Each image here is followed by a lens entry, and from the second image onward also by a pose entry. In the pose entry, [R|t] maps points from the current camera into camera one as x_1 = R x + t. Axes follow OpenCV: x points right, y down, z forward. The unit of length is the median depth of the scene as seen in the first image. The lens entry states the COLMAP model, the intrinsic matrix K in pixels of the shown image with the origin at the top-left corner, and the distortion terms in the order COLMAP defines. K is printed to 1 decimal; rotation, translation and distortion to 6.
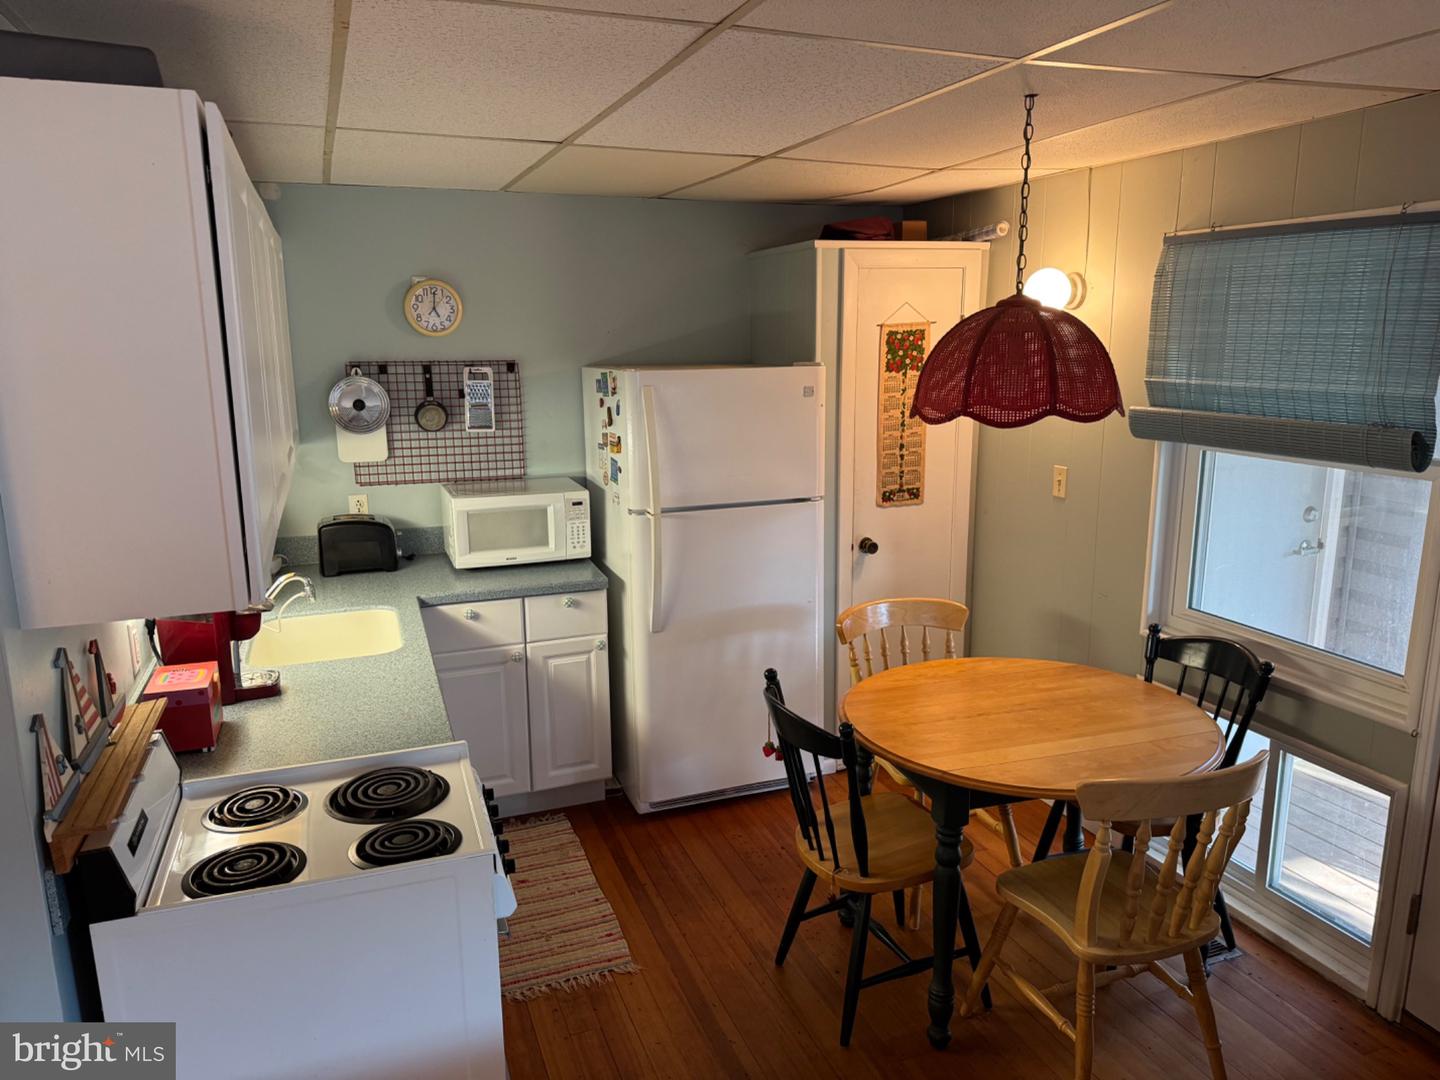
lens RADIAL K [[1007.3, 0, 720.0], [0, 1007.3, 540.0], [0, 0, 1]] dist [0.104323, -0.148887]
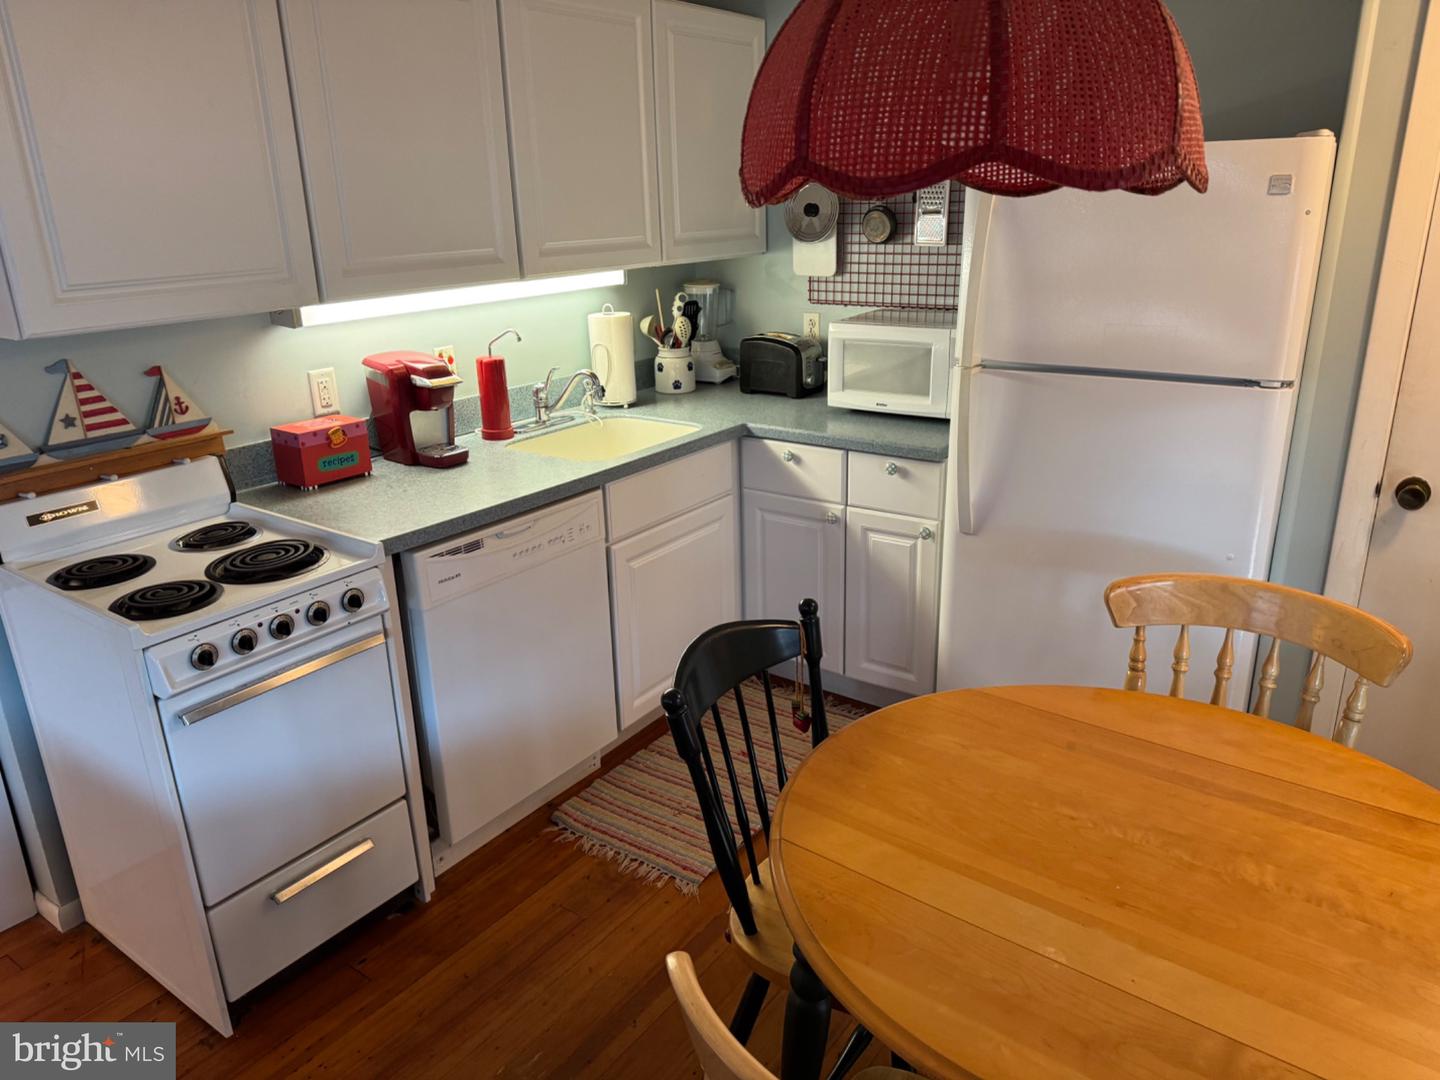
lens RADIAL K [[1007.3, 0, 720.0], [0, 1007.3, 540.0], [0, 0, 1]] dist [0.104323, -0.148887]
pose [[0.550972, 0.266696, -0.790761, 0.401396], [-0.148203, 0.963768, 0.221783, -0.038603], [0.821259, -0.005003, 0.570534, 0.418794]]
